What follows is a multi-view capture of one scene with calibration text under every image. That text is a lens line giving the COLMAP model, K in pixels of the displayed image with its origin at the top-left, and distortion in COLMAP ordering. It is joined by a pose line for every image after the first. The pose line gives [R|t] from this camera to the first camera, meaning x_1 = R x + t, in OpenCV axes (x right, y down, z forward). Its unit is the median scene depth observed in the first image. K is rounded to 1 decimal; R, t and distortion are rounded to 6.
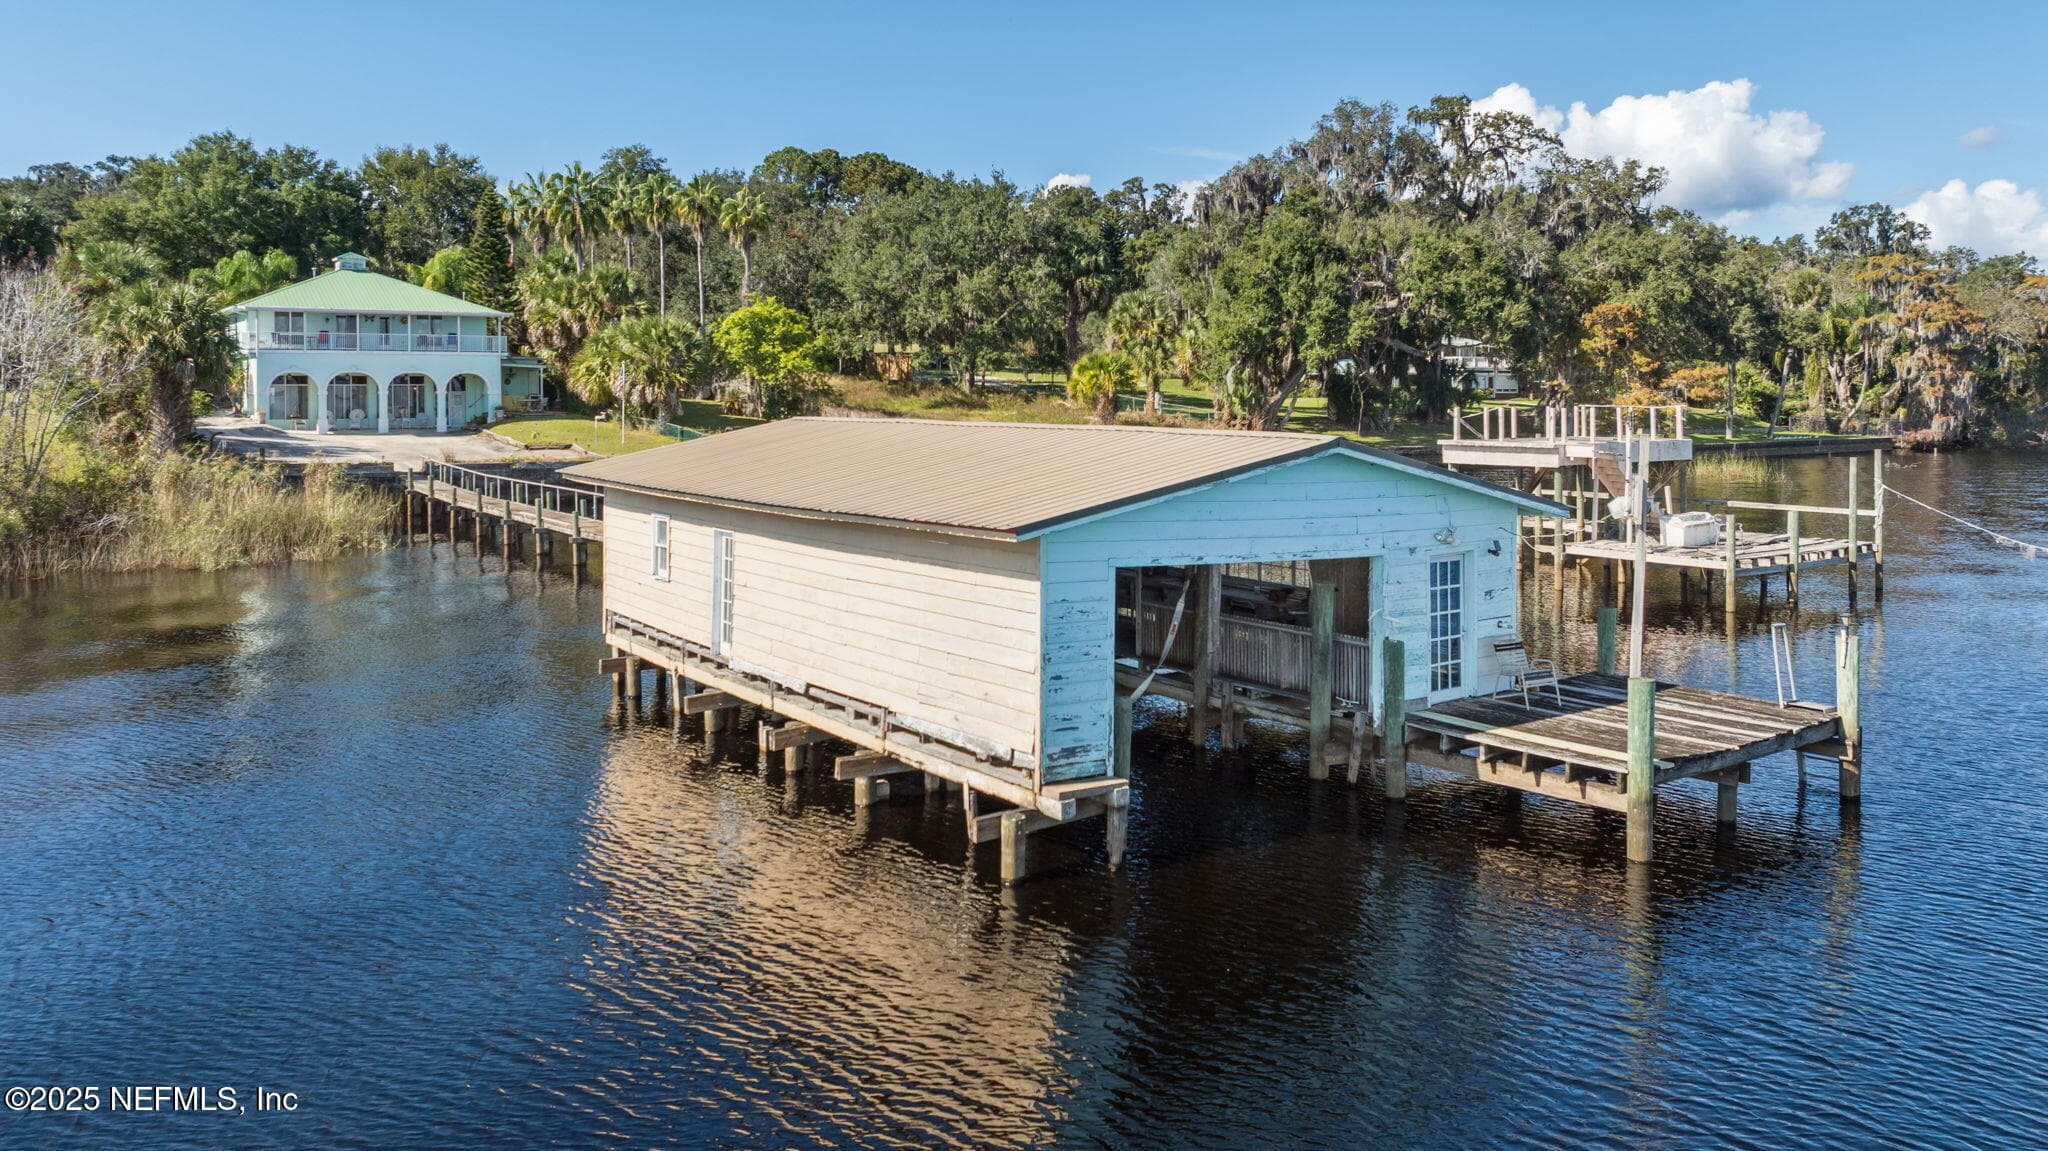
lens RADIAL K [[1512.9, 0, 1039.6], [0, 1512.9, 375.9], [0, 0, 1]] dist [-0.023604, 0.001261]
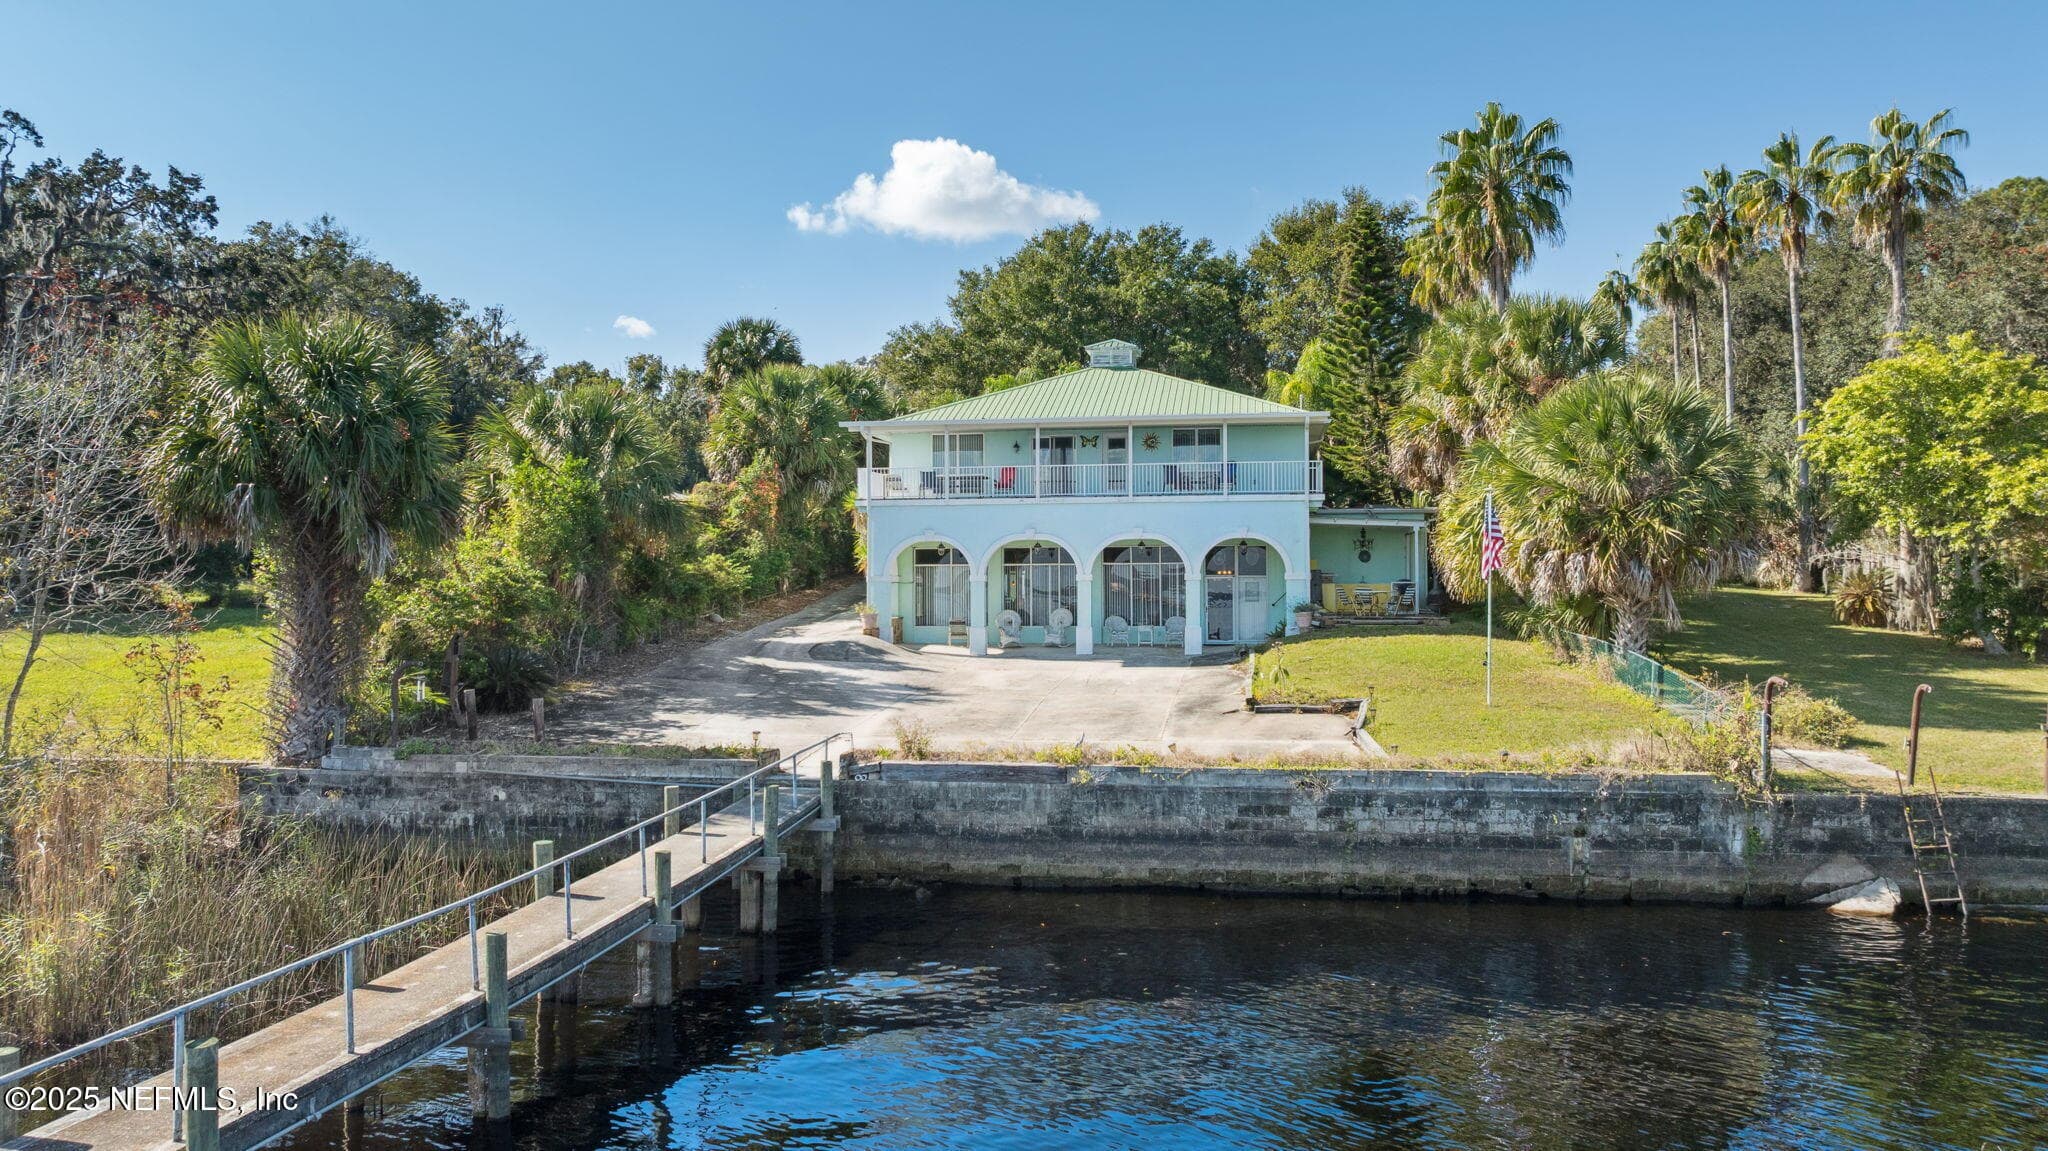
lens RADIAL K [[1423.3, 0, 1049.9], [0, 1423.3, 576.7], [0, 0, 1]] dist [-0.004484, 0.003165]
pose [[0.723404, -0.009990, -0.690353, -0.097387], [0.011329, 0.999932, -0.002598, 0.011110], [0.690332, -0.005941, 0.723468, 0.590073]]
